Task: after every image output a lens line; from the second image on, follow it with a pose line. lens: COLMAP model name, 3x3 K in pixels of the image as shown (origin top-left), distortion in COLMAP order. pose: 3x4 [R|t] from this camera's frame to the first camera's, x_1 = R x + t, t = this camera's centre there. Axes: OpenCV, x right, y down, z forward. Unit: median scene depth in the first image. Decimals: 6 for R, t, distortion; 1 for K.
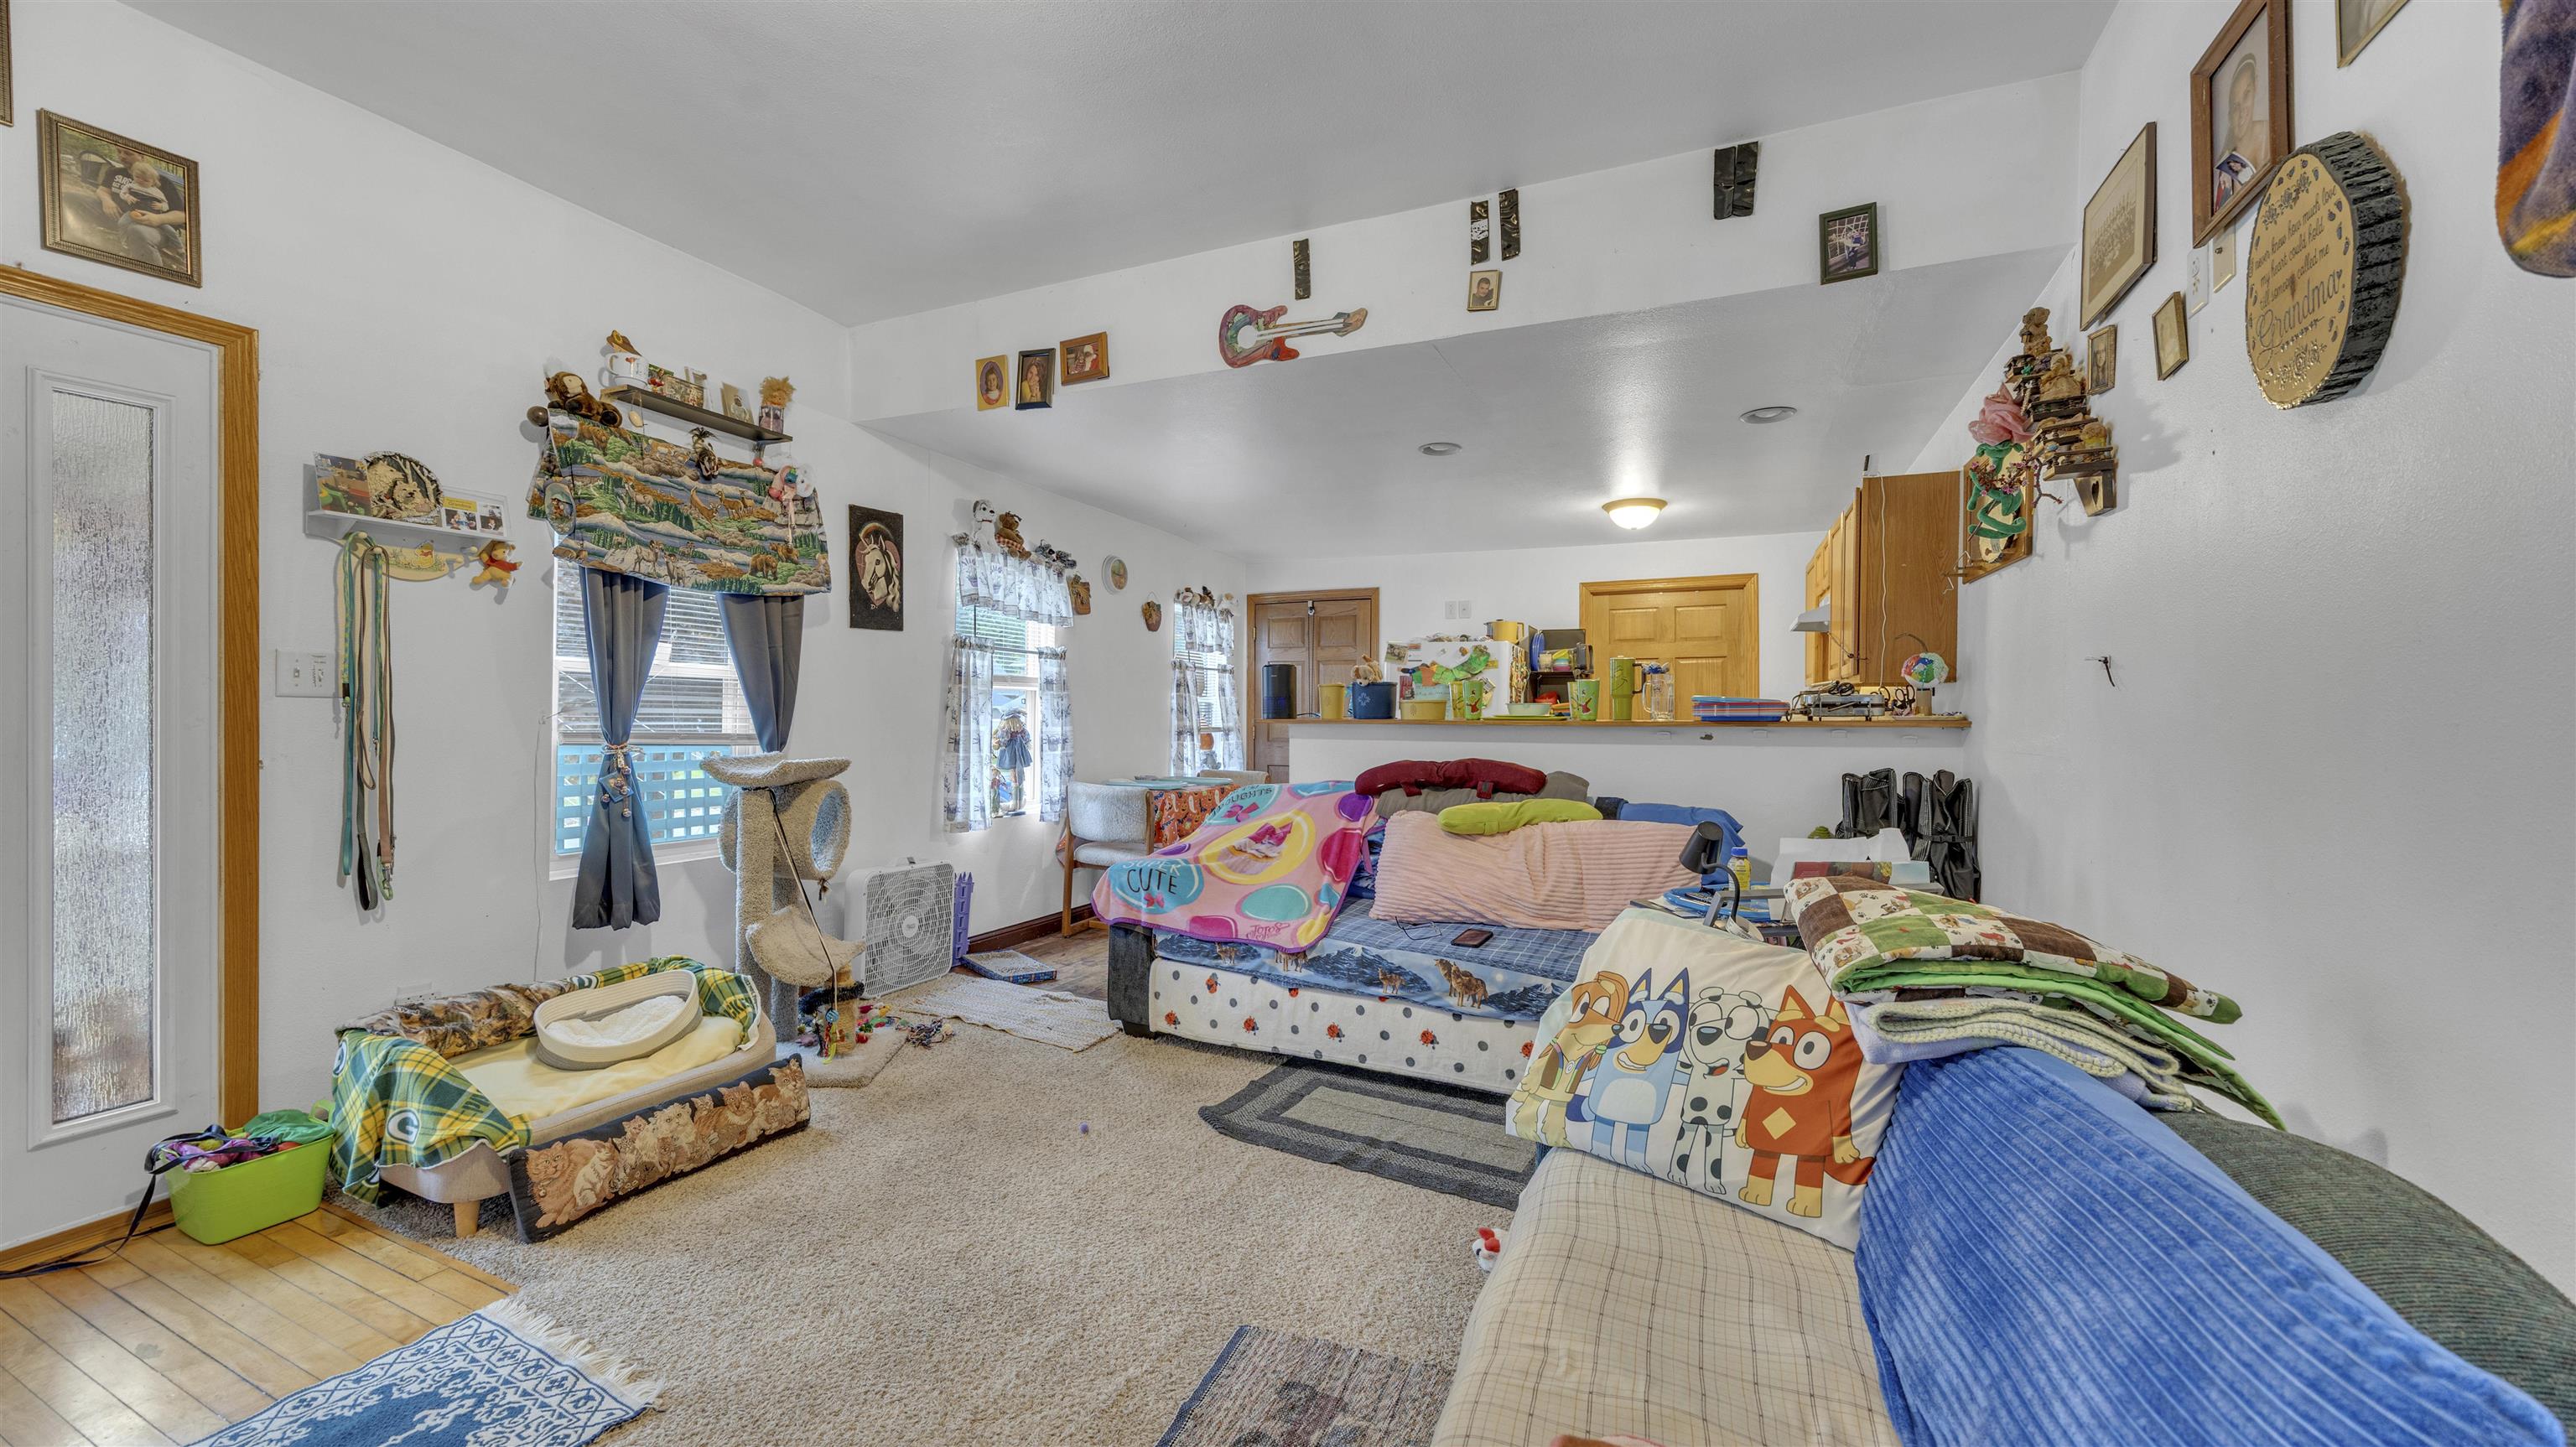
lens RADIAL K [[989.6, 0, 1278.1], [0, 989.6, 712.6], [0, 0, 1]] dist [-0.000429, -0.000308]
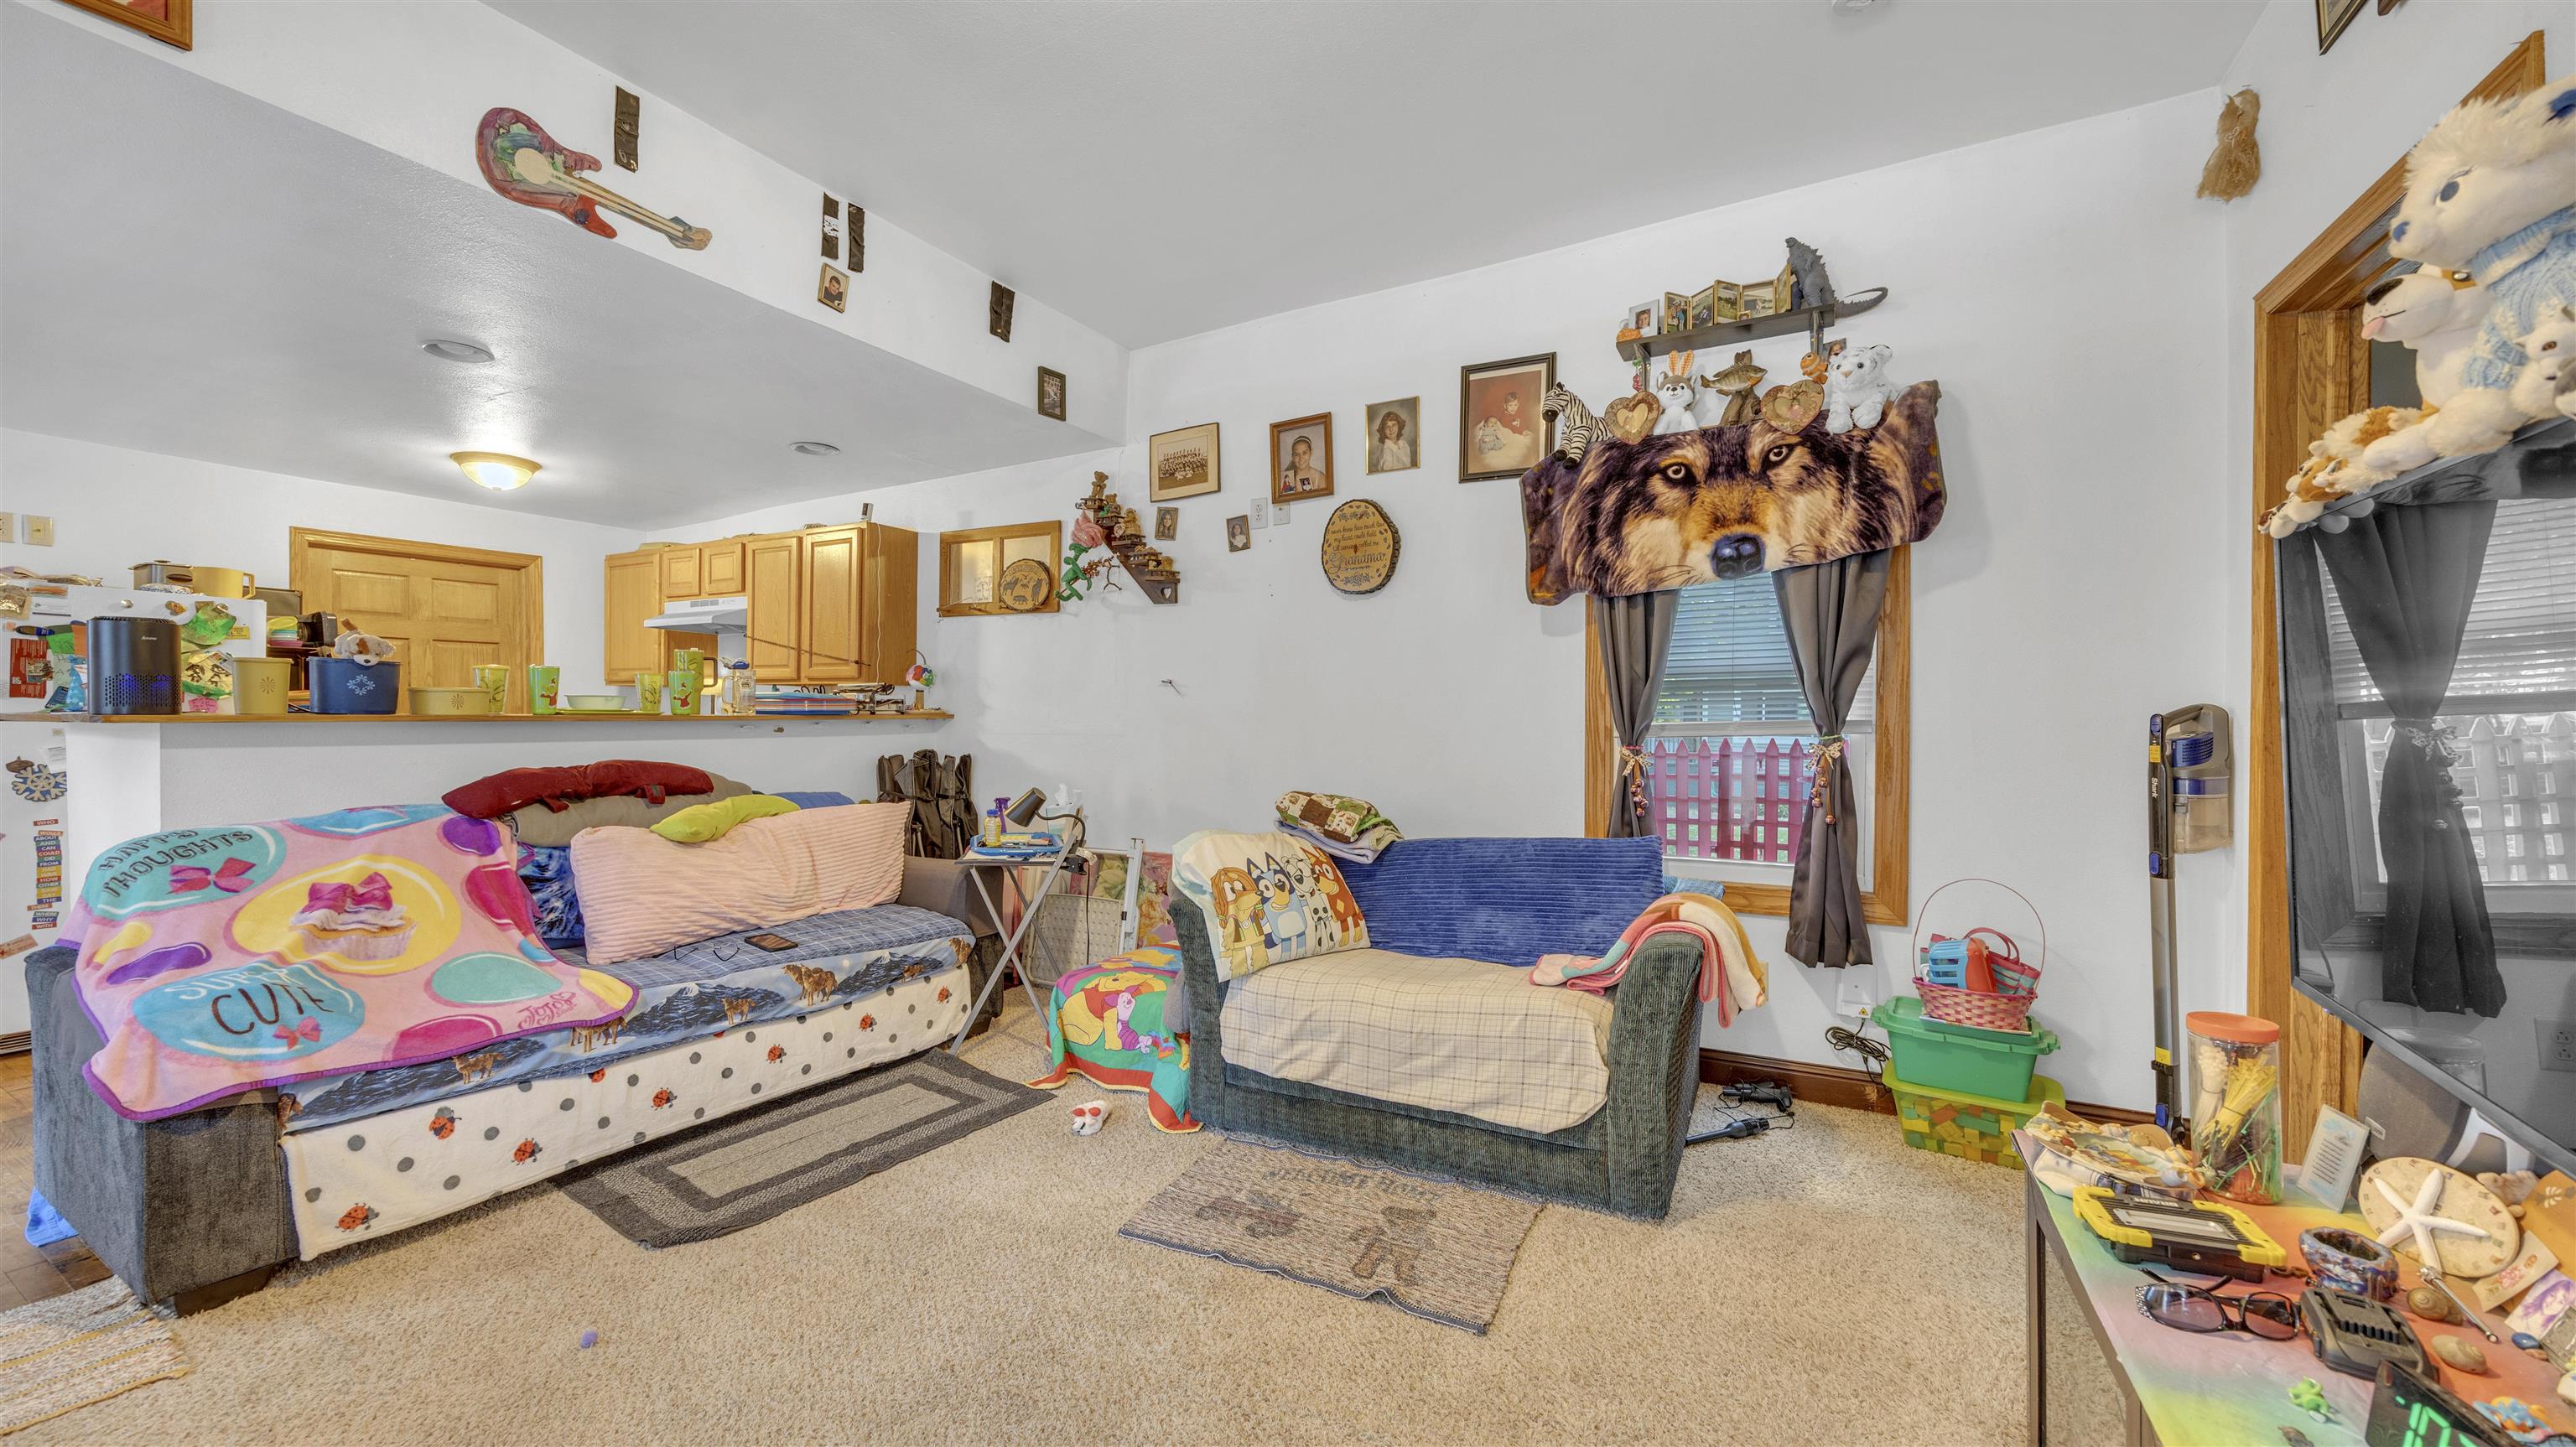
lens RADIAL K [[989.6, 0, 1276.2], [0, 989.6, 719.9], [0, 0, 1]] dist [-0.000429, -0.000308]
pose [[0.078740, -0.008820, 0.996856, -0.687915], [-0.005256, 0.999943, 0.009262, 0.001106], [-0.996881, -0.005968, 0.078689, 0.421211]]
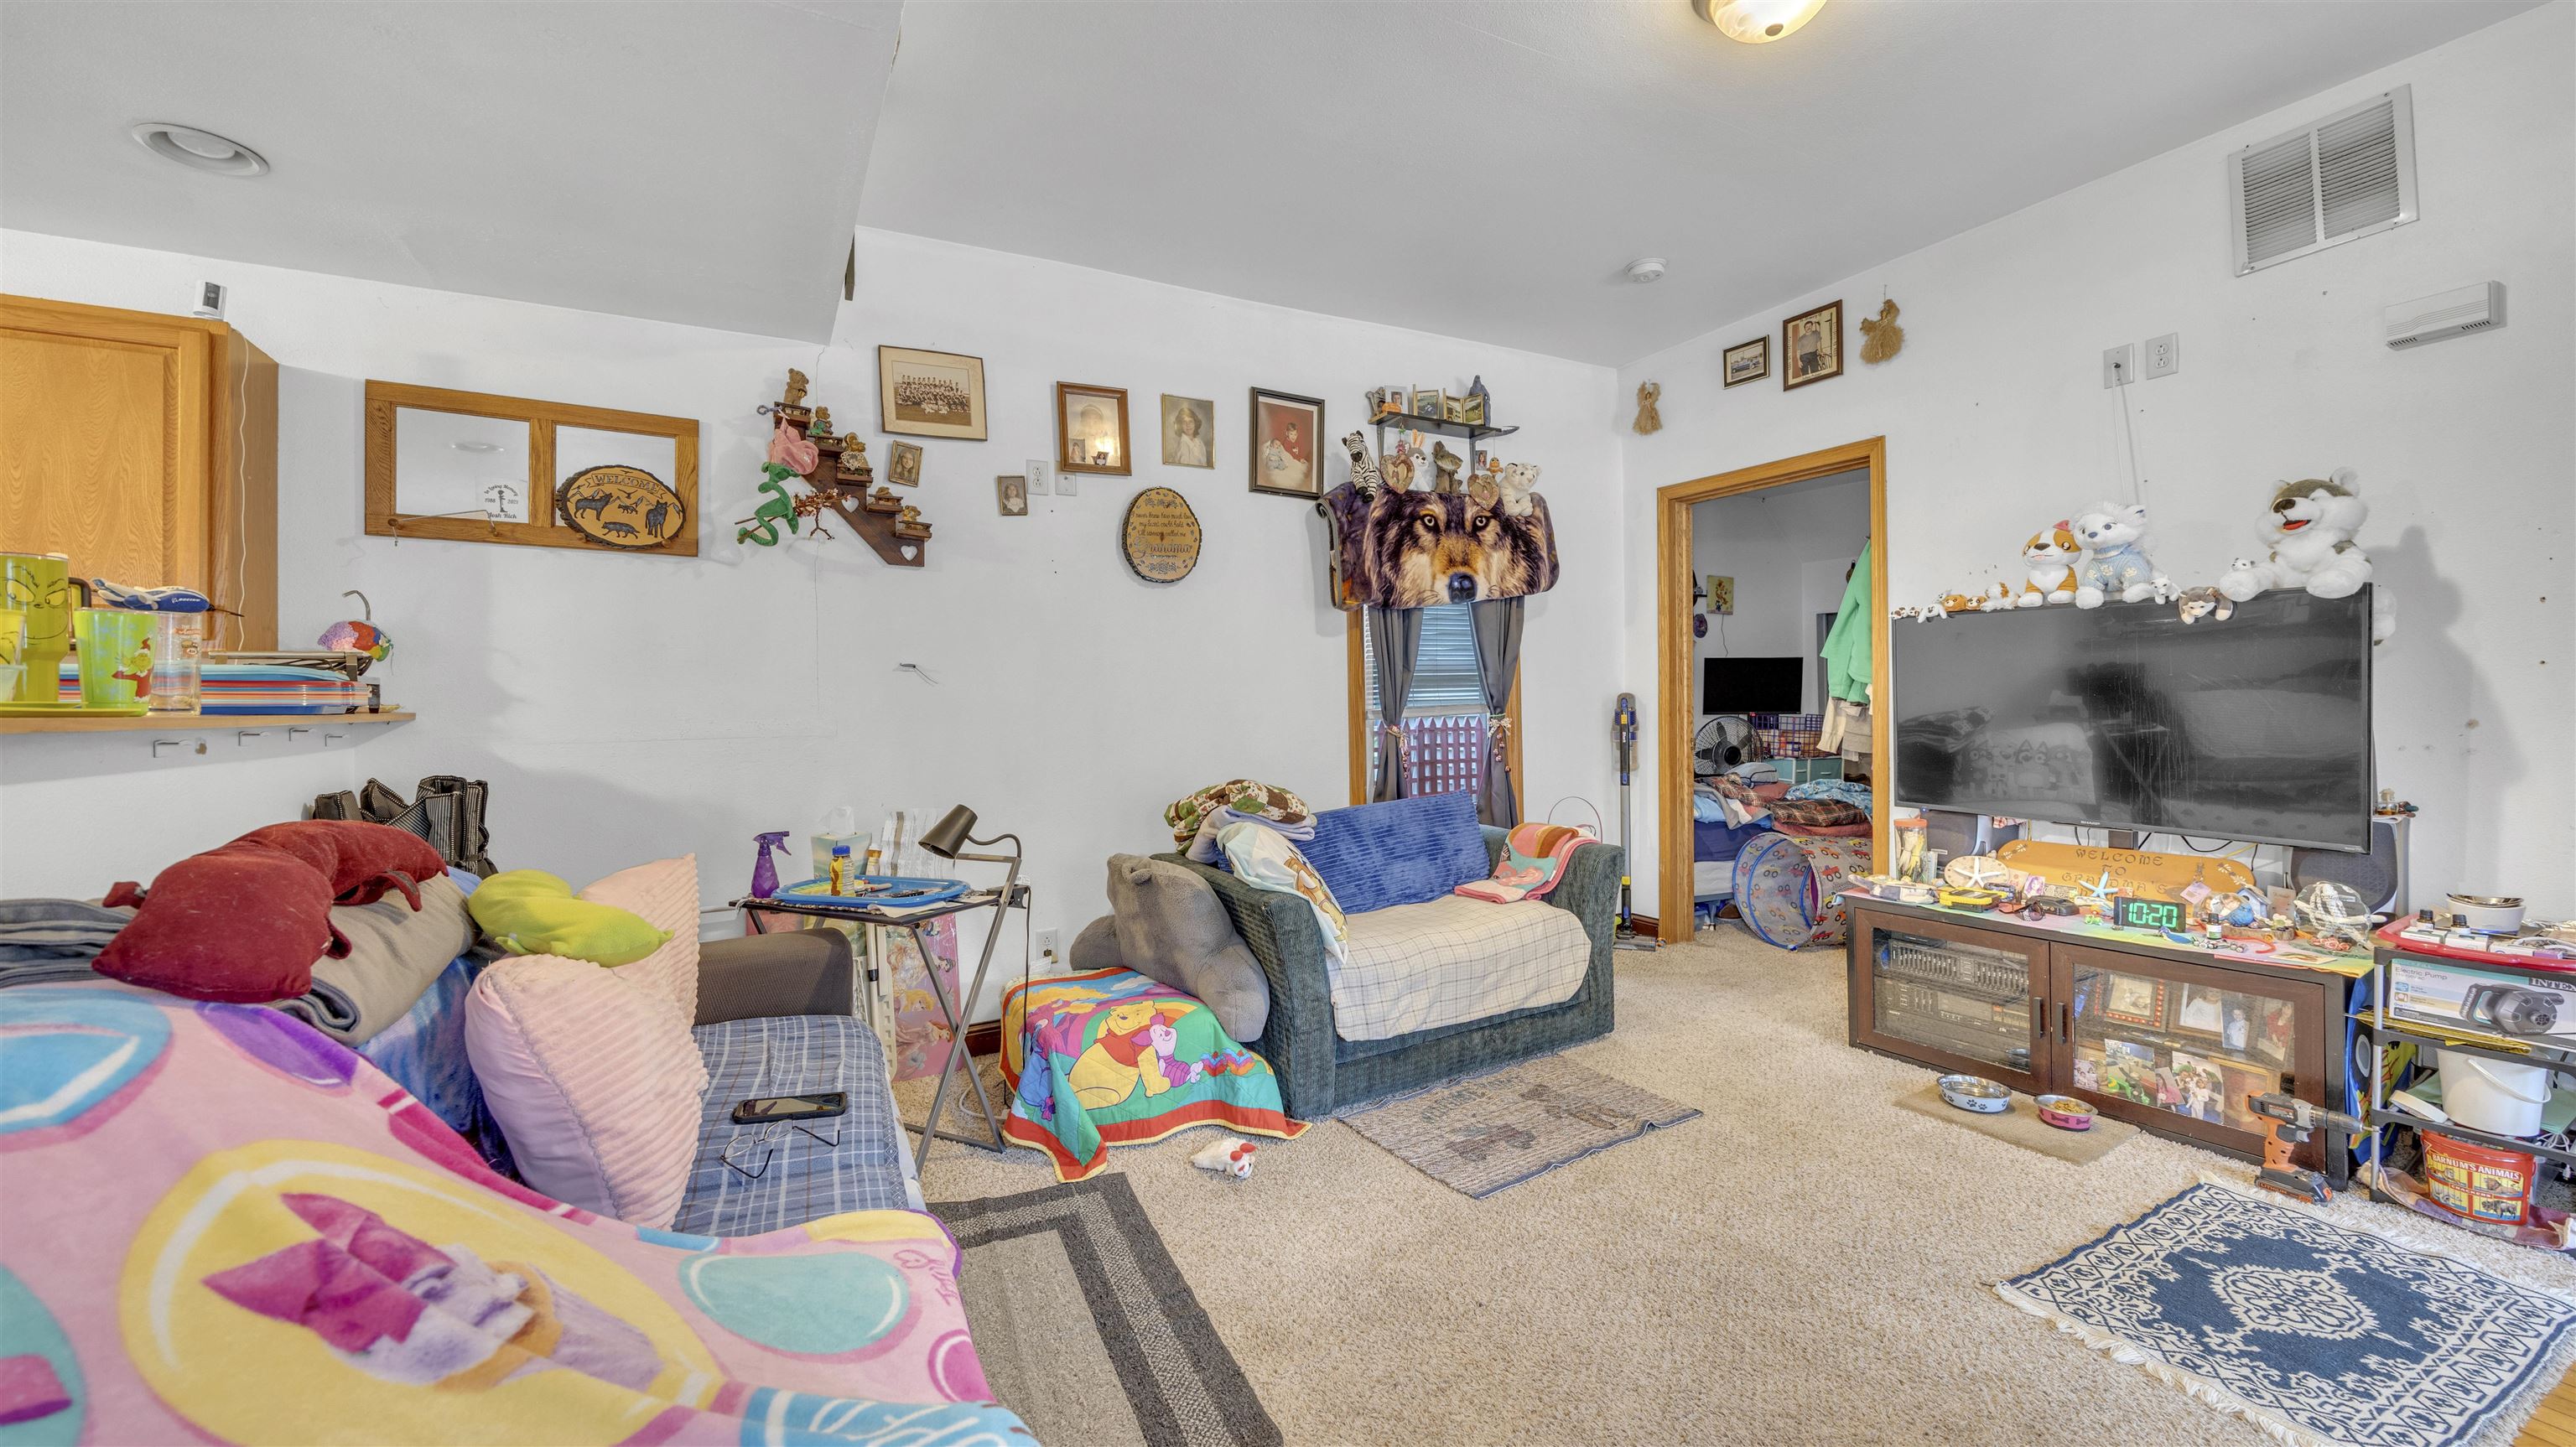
lens RADIAL K [[989.6, 0, 1273.4], [0, 989.6, 711.7], [0, 0, 1]] dist [-0.000429, -0.000308]
pose [[-0.803275, 0.007599, 0.595560, -0.323172], [0.009766, 0.999952, 0.000413, 0.013975], [-0.595528, 0.006148, -0.803311, 1.234212]]
